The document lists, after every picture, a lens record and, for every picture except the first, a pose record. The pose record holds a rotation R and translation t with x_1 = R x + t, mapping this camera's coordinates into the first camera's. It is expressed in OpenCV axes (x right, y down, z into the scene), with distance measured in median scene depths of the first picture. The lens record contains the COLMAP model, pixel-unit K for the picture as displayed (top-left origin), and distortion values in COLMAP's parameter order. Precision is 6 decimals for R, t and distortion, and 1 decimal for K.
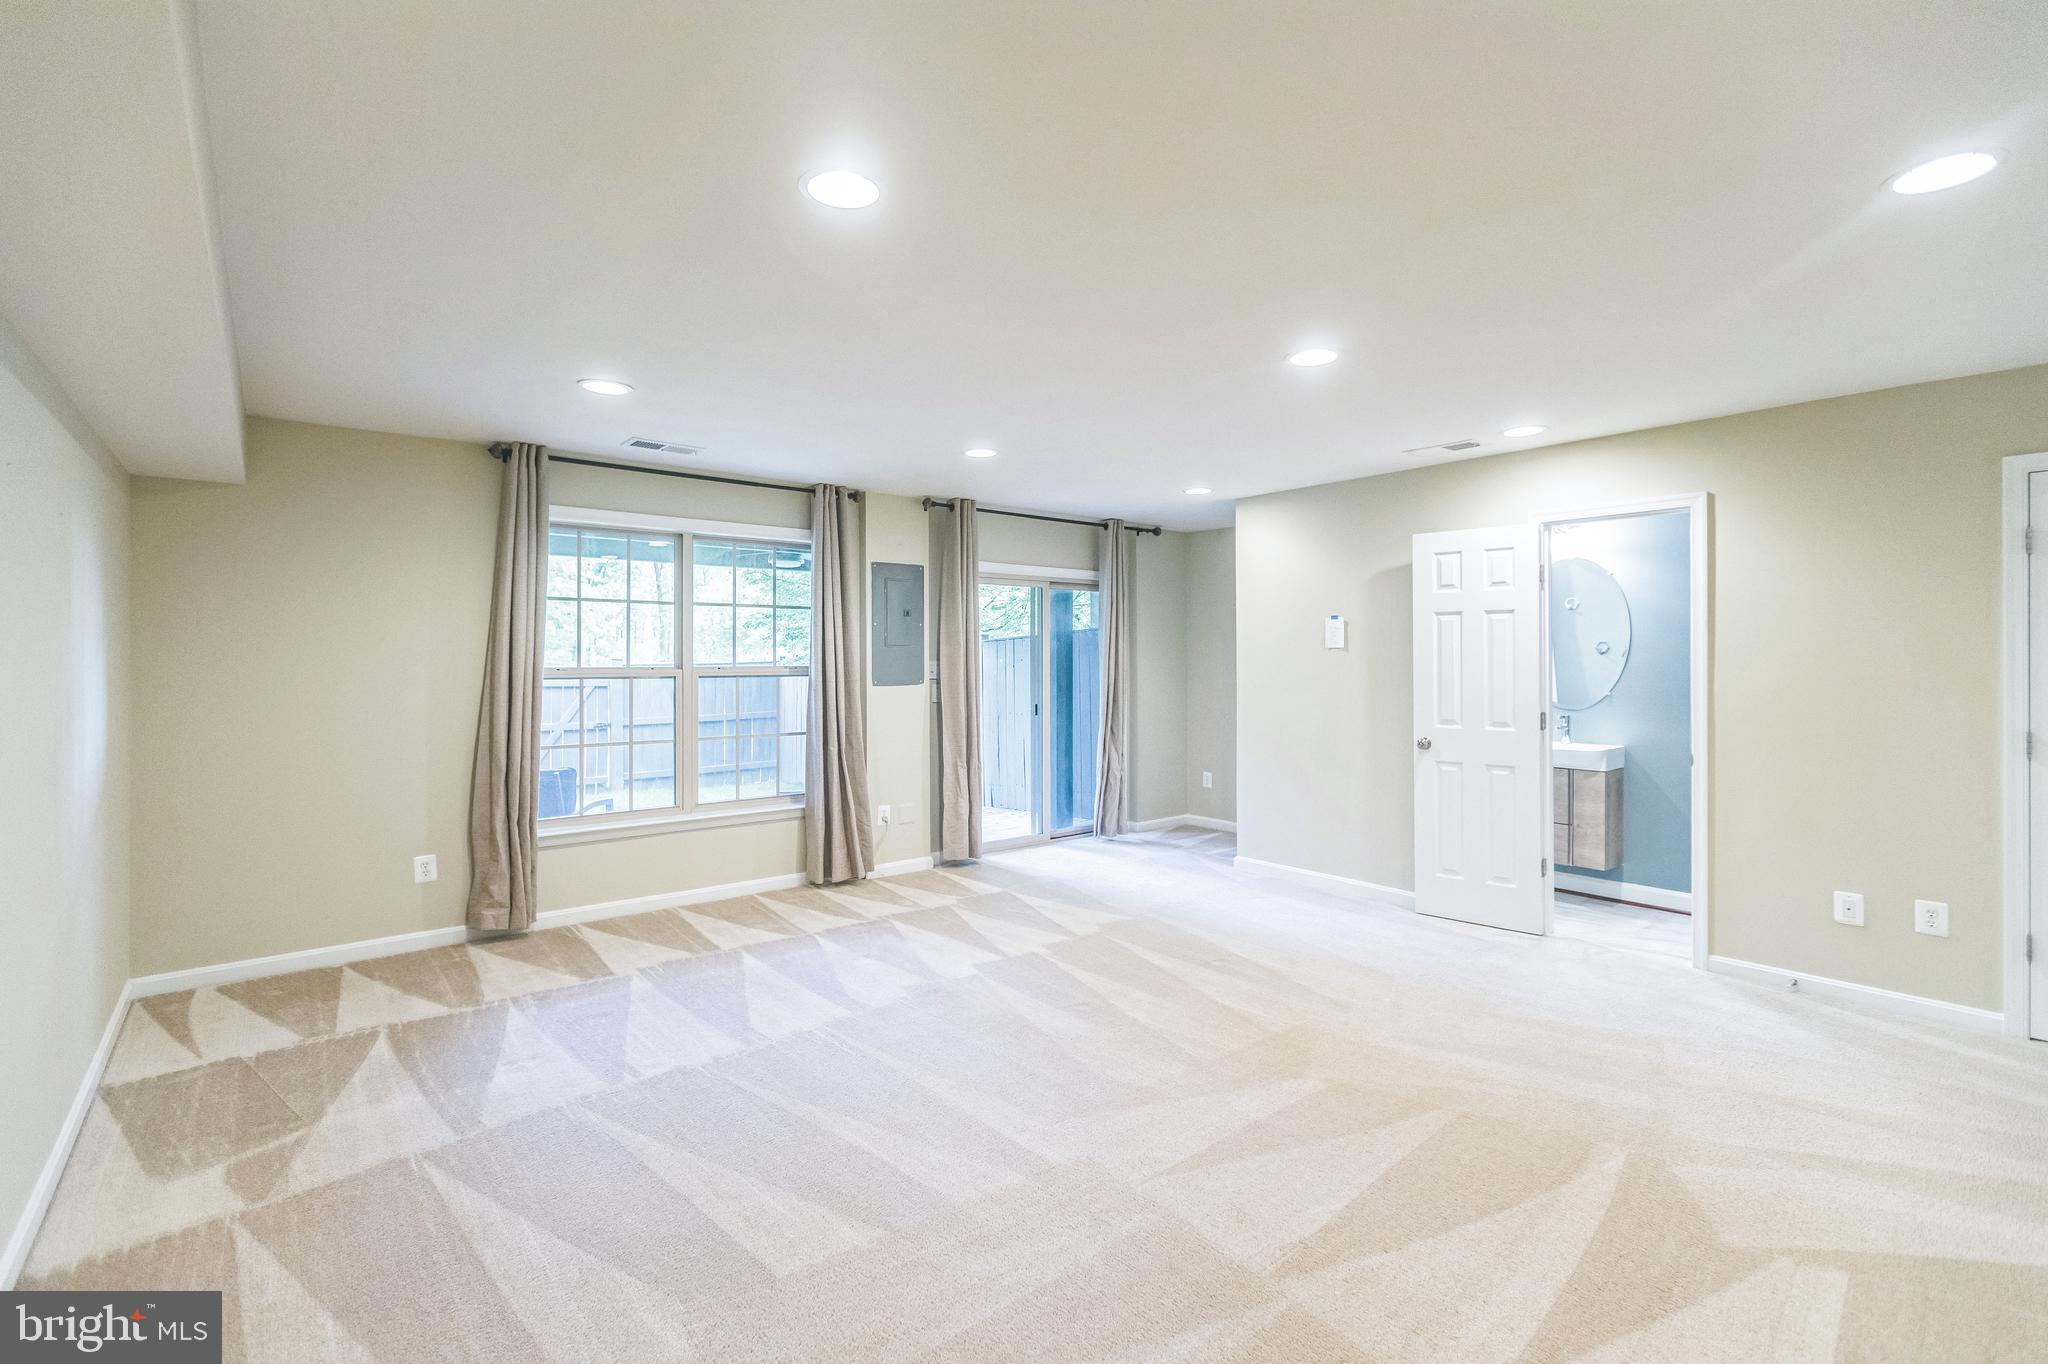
lens RADIAL K [[928.8, 0, 1025.3], [0, 928.8, 654.9], [0, 0, 1]] dist [-0.000601, -0.000048]
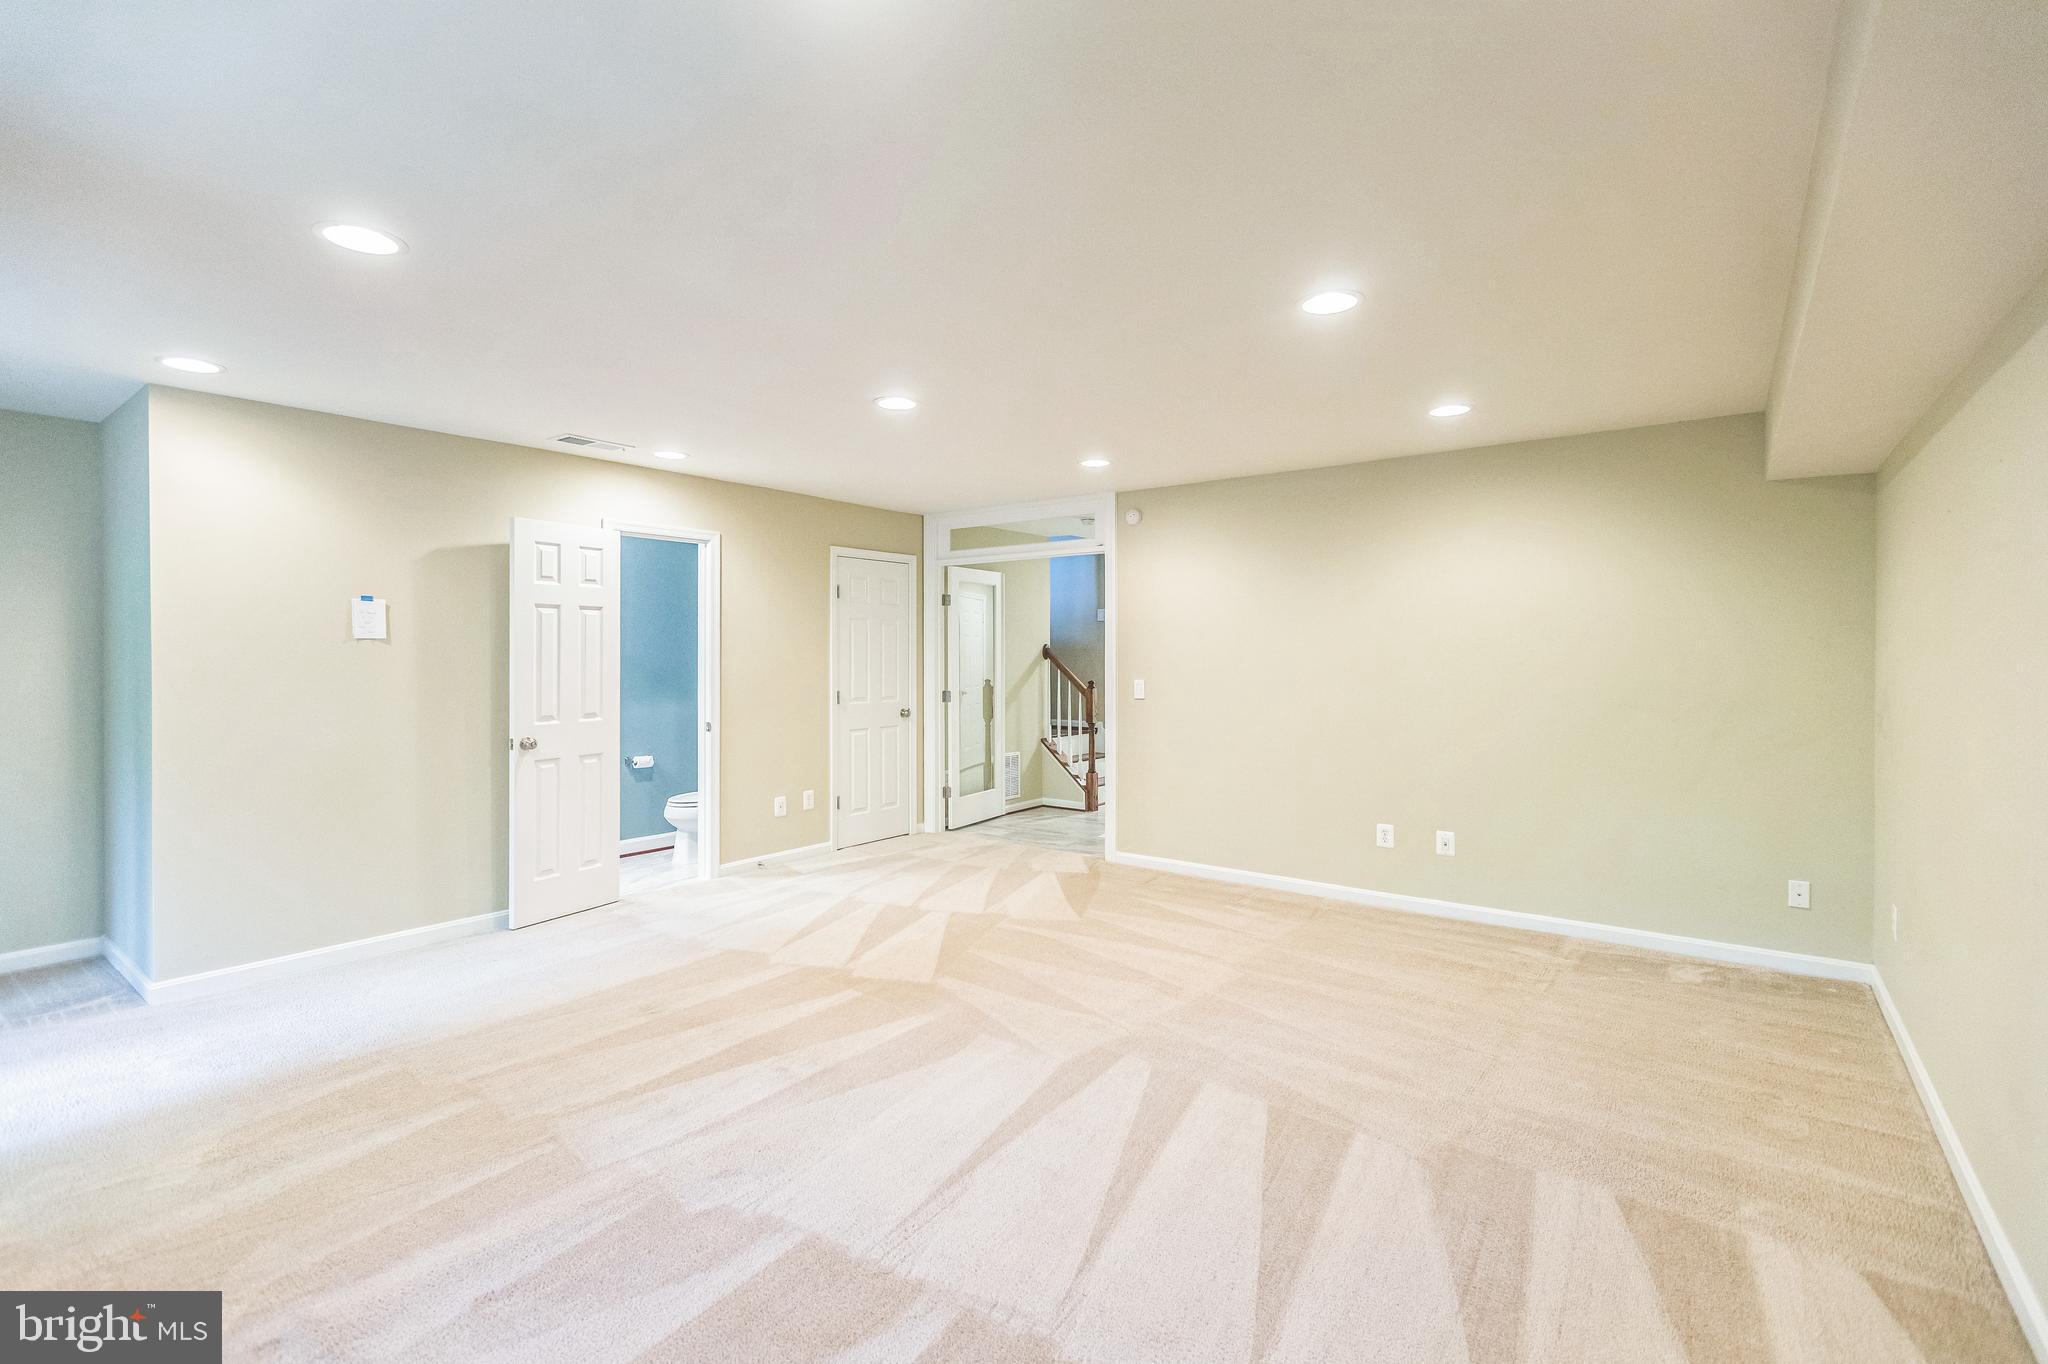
lens RADIAL K [[928.8, 0, 1025.3], [0, 928.8, 654.9], [0, 0, 1]] dist [-0.000601, -0.000048]
pose [[-0.240604, -0.006269, 0.970603, -0.553028], [-0.007781, 0.999959, 0.004530, -0.002005], [-0.970592, -0.006462, -0.240643, 0.682229]]
